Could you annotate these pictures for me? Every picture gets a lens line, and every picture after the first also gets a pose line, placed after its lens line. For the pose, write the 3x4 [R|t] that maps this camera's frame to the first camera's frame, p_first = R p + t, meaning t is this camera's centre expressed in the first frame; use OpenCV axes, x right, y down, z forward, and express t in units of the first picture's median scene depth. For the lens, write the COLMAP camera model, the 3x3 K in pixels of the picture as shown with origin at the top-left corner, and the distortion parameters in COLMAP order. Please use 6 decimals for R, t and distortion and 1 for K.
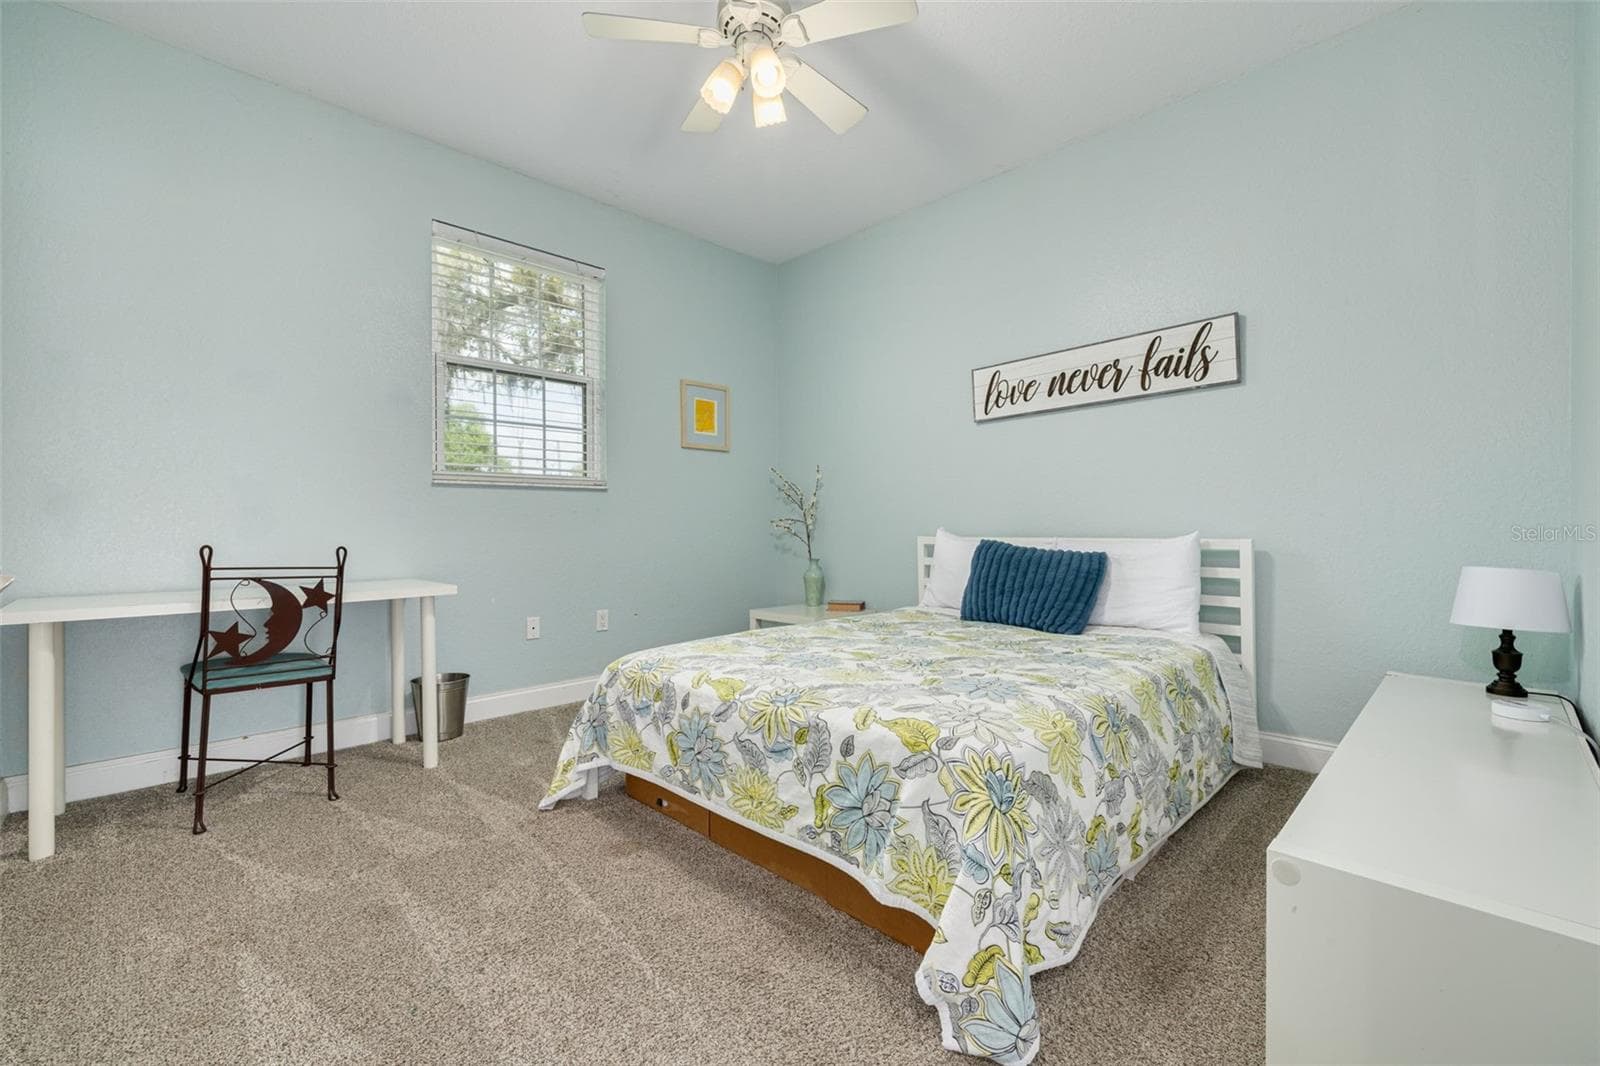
lens RADIAL K [[655.8, 0, 795.7], [0, 655.8, 526.4], [0, 0, 1]] dist [-0.001559, -0.000194]
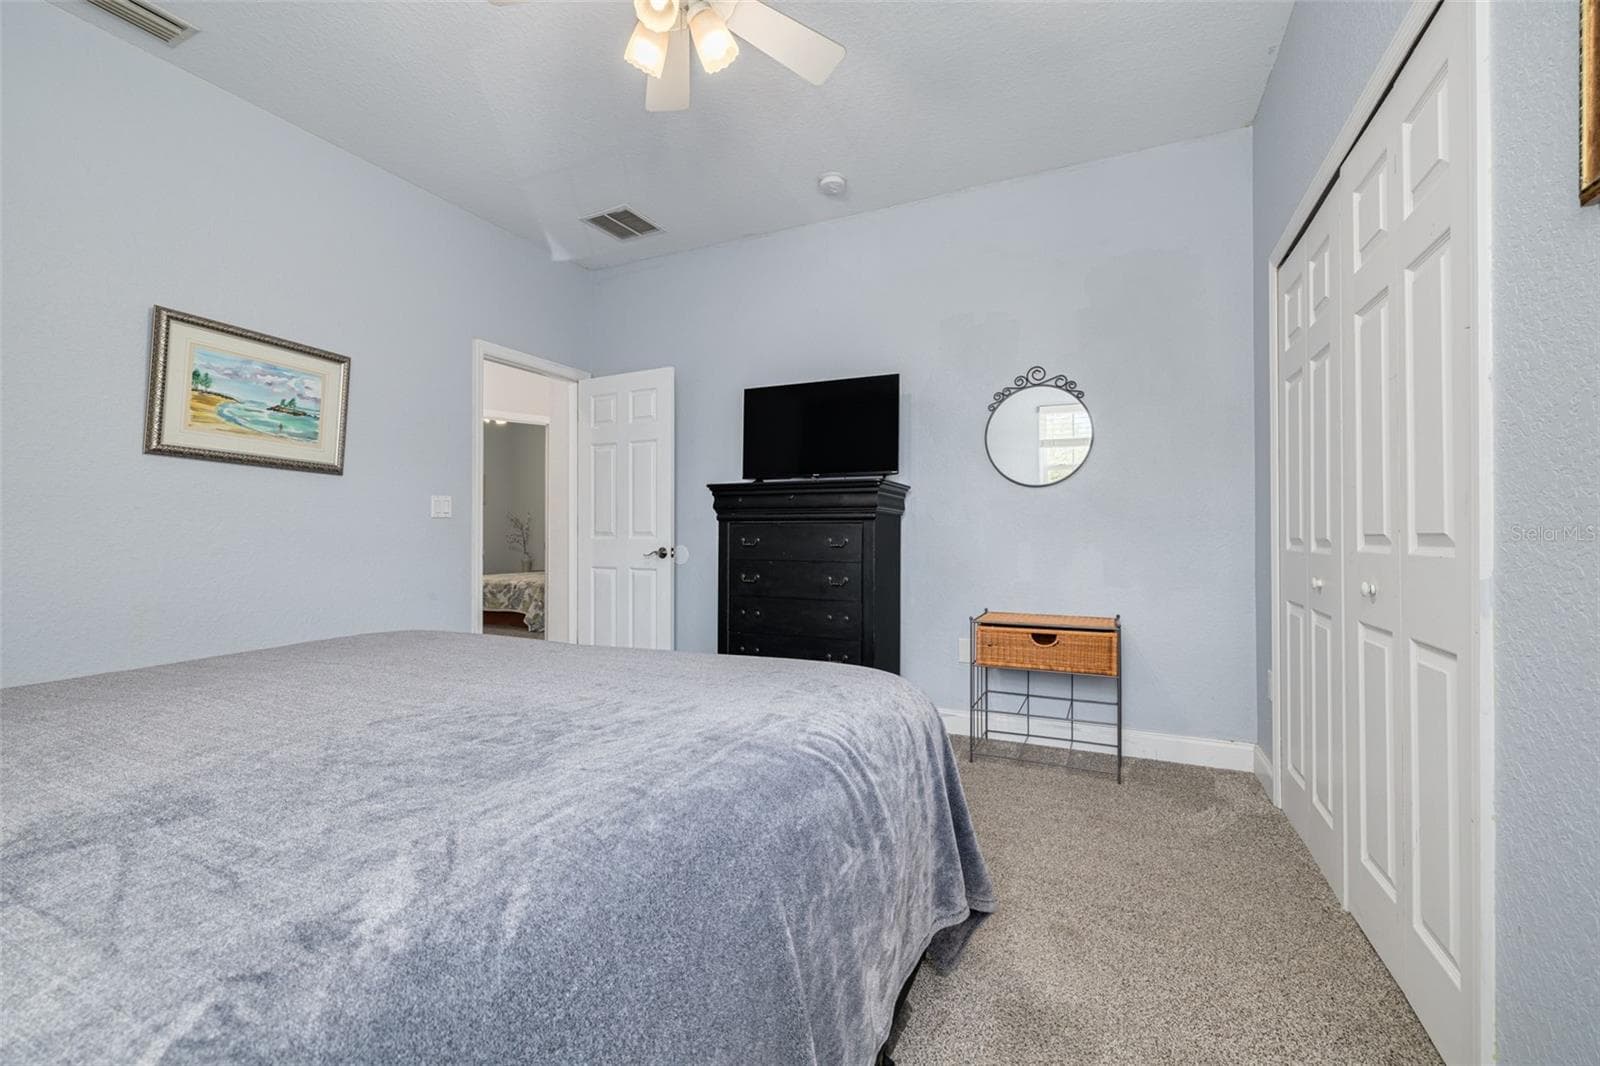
lens RADIAL K [[655.8, 0, 795.7], [0, 655.8, 526.4], [0, 0, 1]] dist [-0.001559, -0.000194]
pose [[0.939537, 0.007110, 0.342374, 0.347219], [-0.004022, 0.999945, -0.009730, -0.062252], [-0.342425, 0.007764, 0.939513, -4.023603]]
